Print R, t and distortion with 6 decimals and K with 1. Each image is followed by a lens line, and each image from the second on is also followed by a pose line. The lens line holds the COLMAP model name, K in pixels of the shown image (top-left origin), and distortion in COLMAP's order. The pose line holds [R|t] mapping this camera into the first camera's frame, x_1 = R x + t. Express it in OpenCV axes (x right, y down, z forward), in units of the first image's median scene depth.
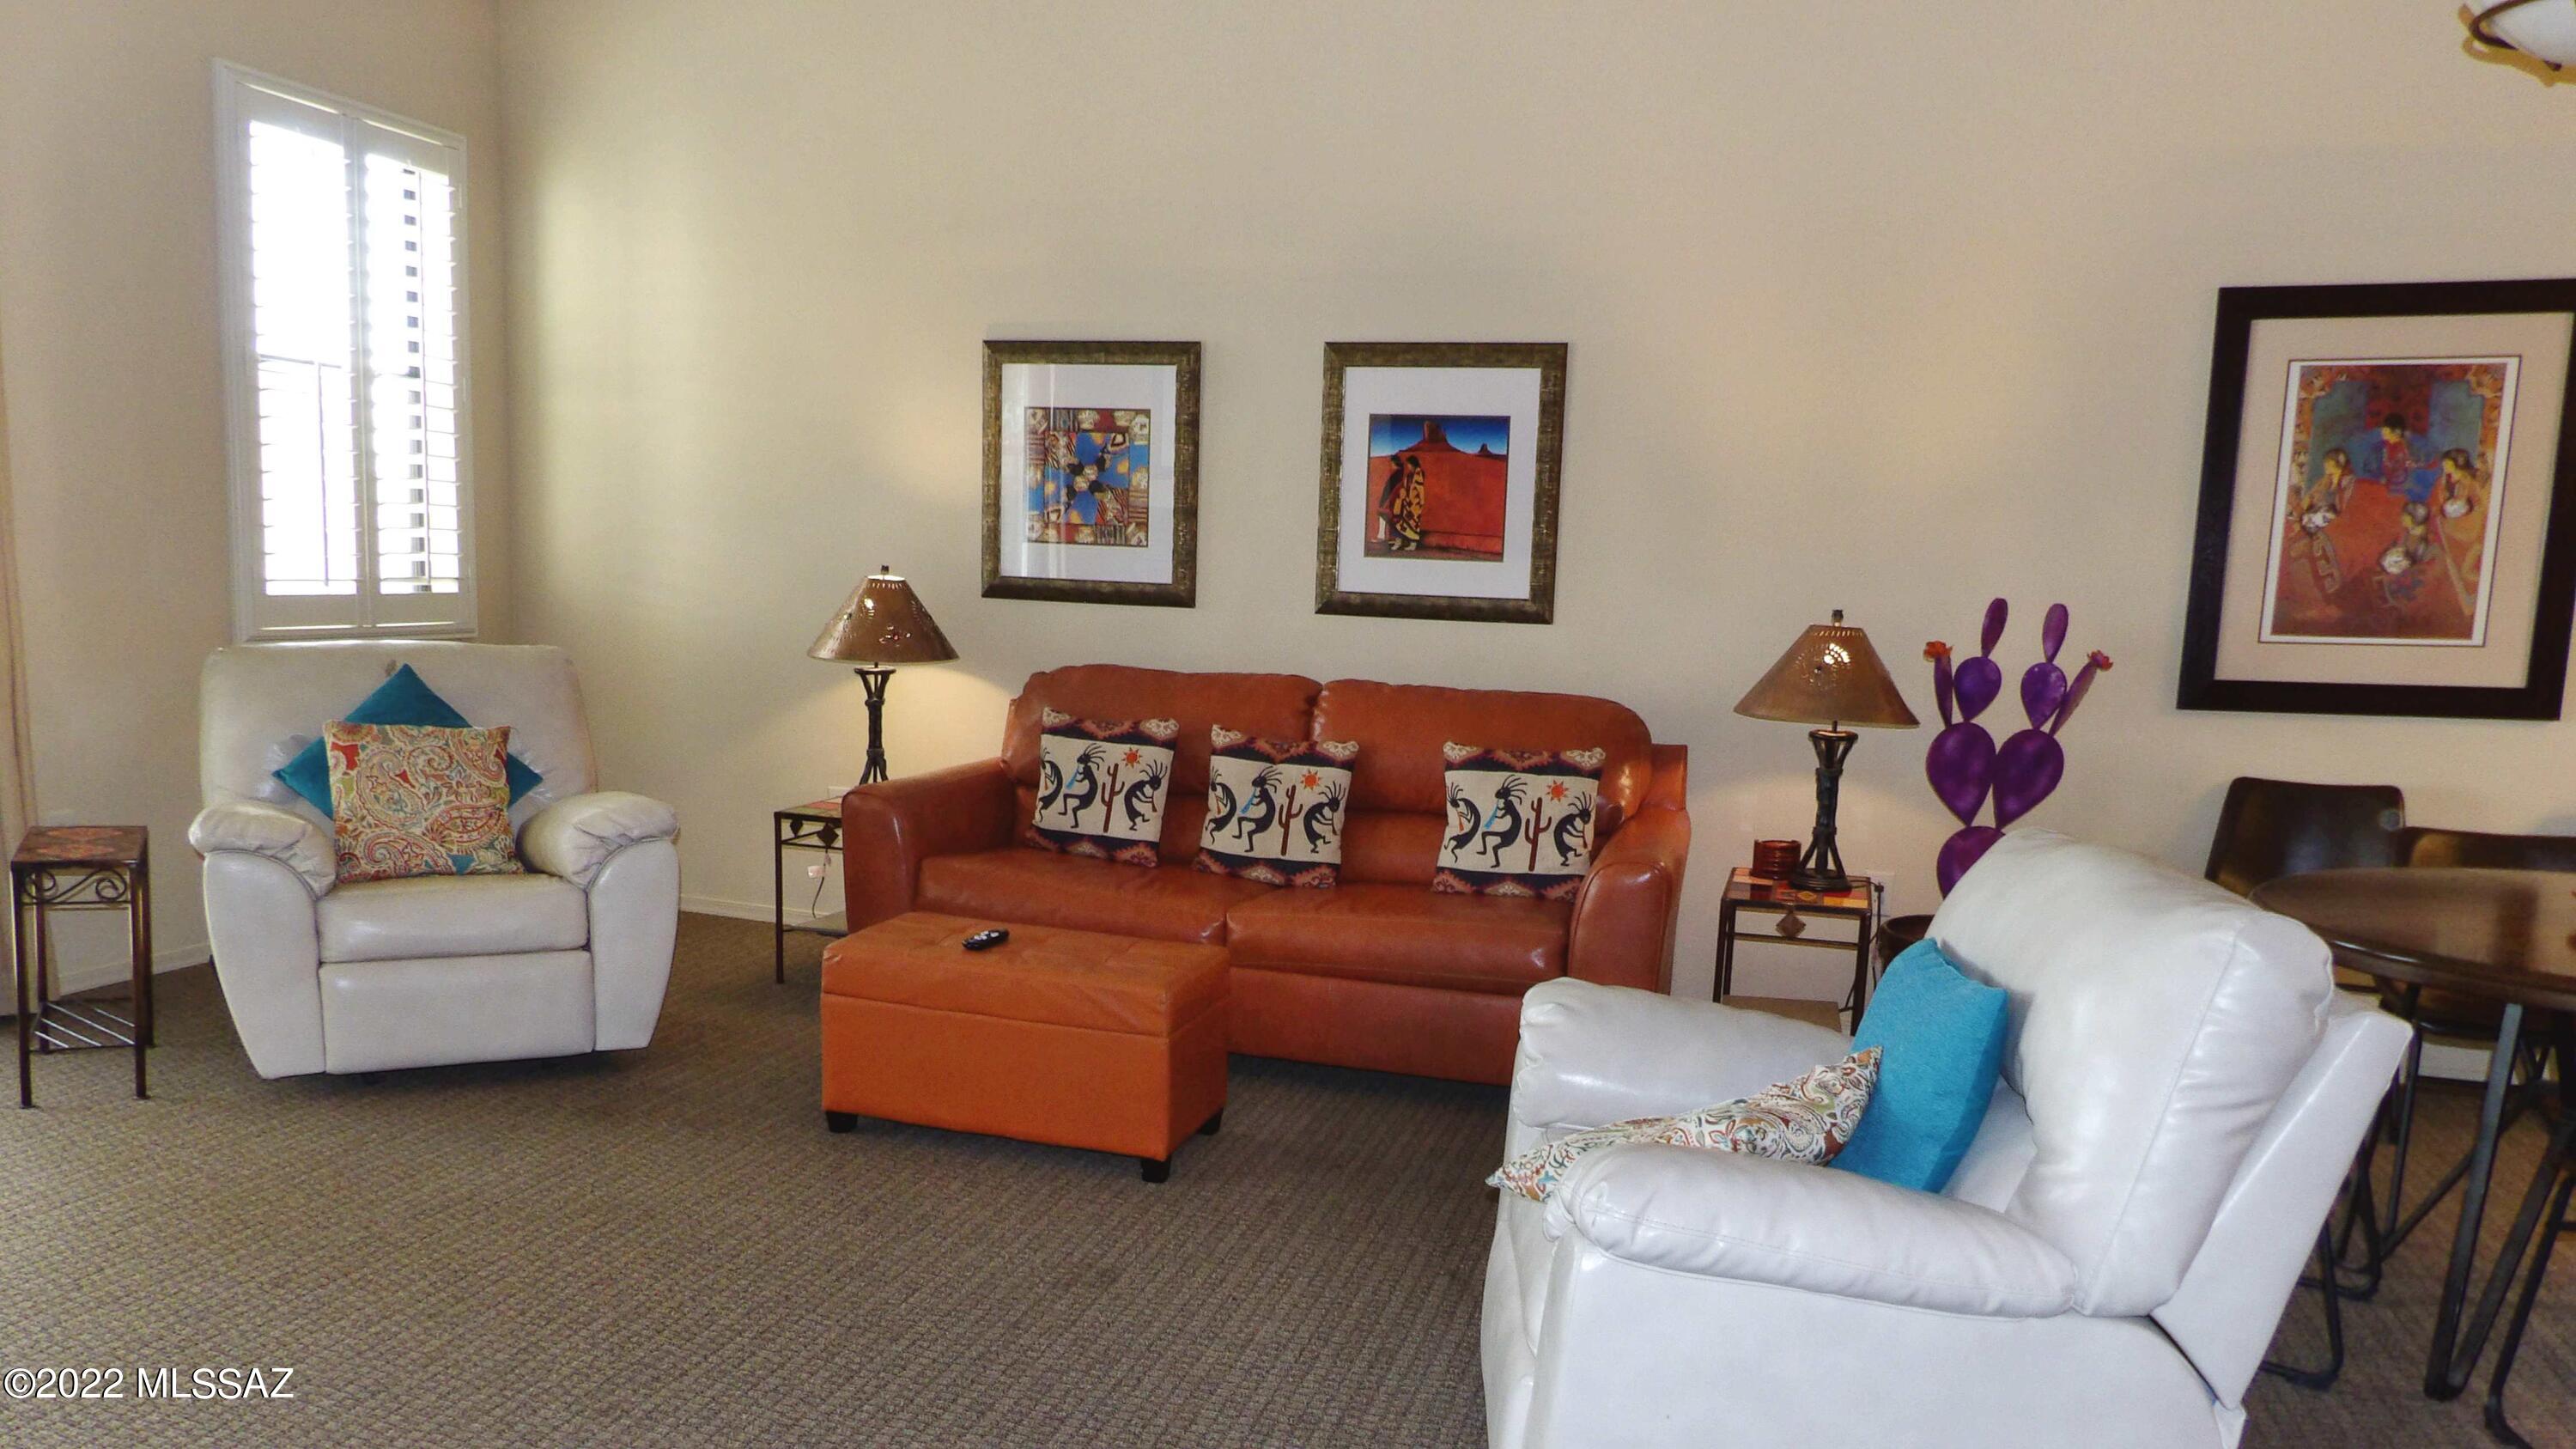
lens RADIAL K [[1930.2, 0, 1275.6], [0, 1930.2, 868.1], [0, 0, 1]] dist [0.031293, -0.004591]
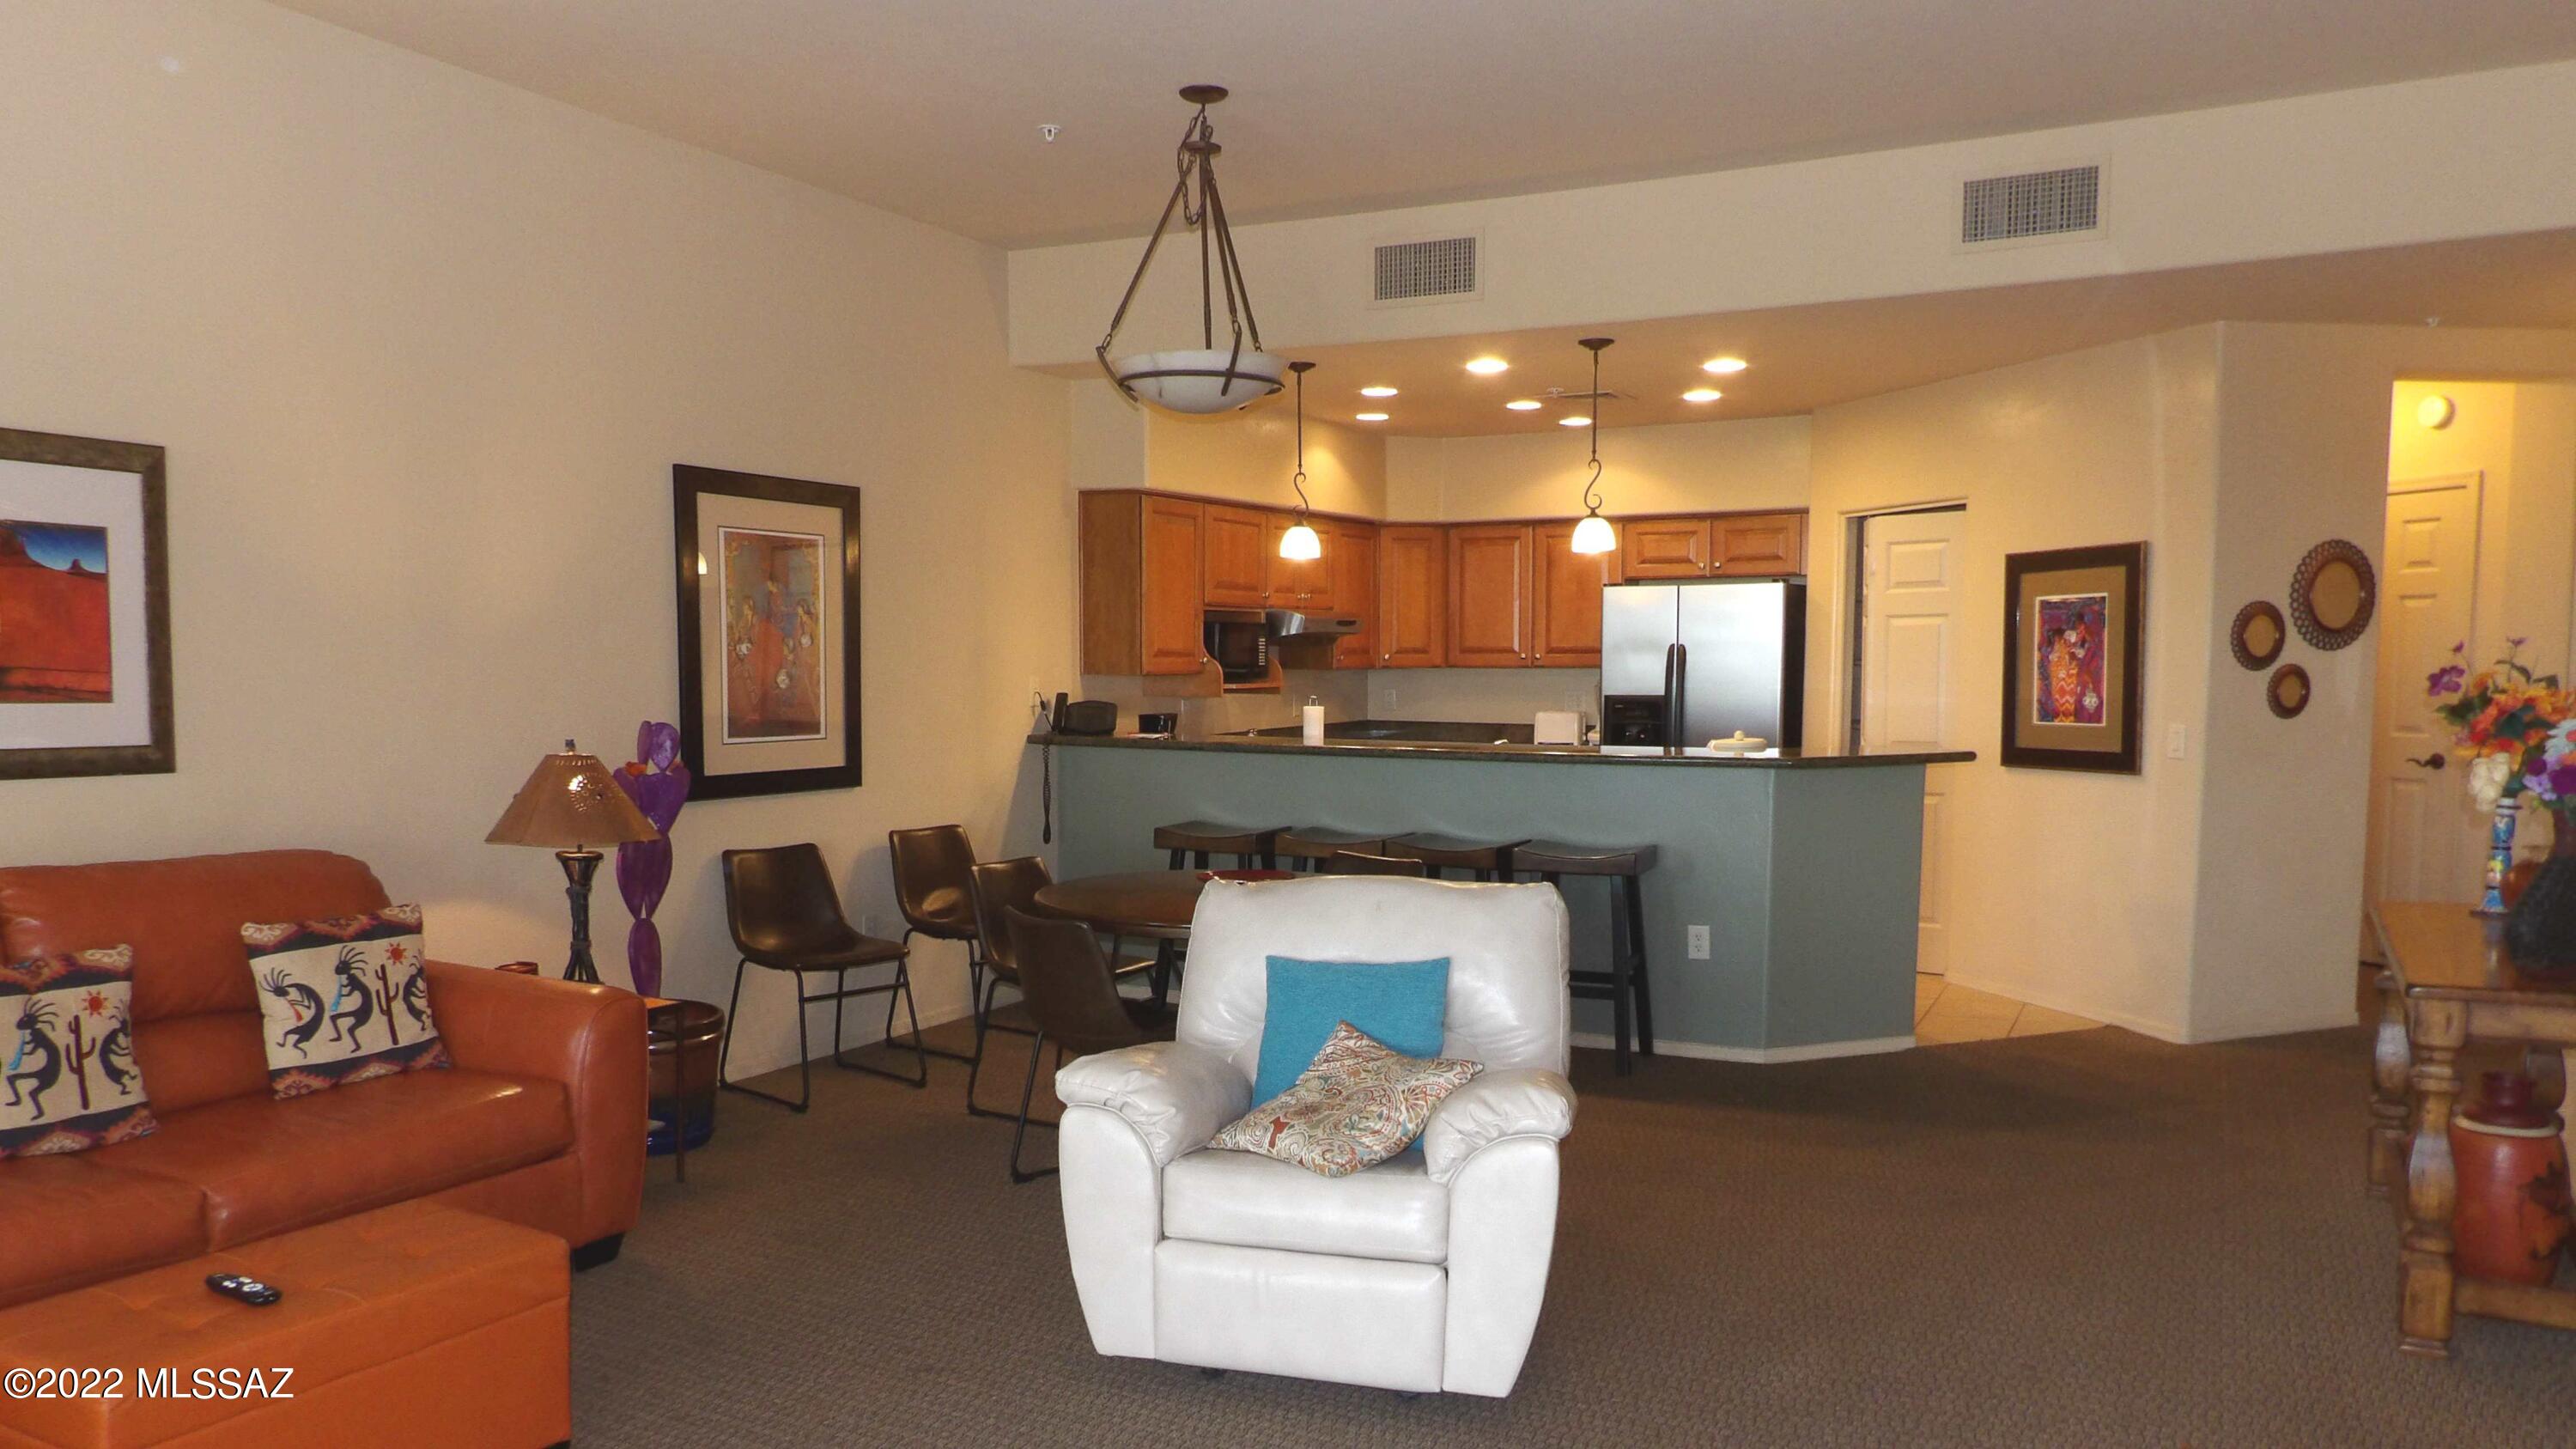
lens RADIAL K [[1851.0, 0, 1289.8], [0, 1851.0, 895.3], [0, 0, 1]] dist [-0.000384, -0.009934]
pose [[0.197326, -0.143776, 0.969737, -0.617841], [0.147785, 0.982245, 0.115559, -0.106183], [-0.969135, 0.120510, 0.215071, 0.399266]]
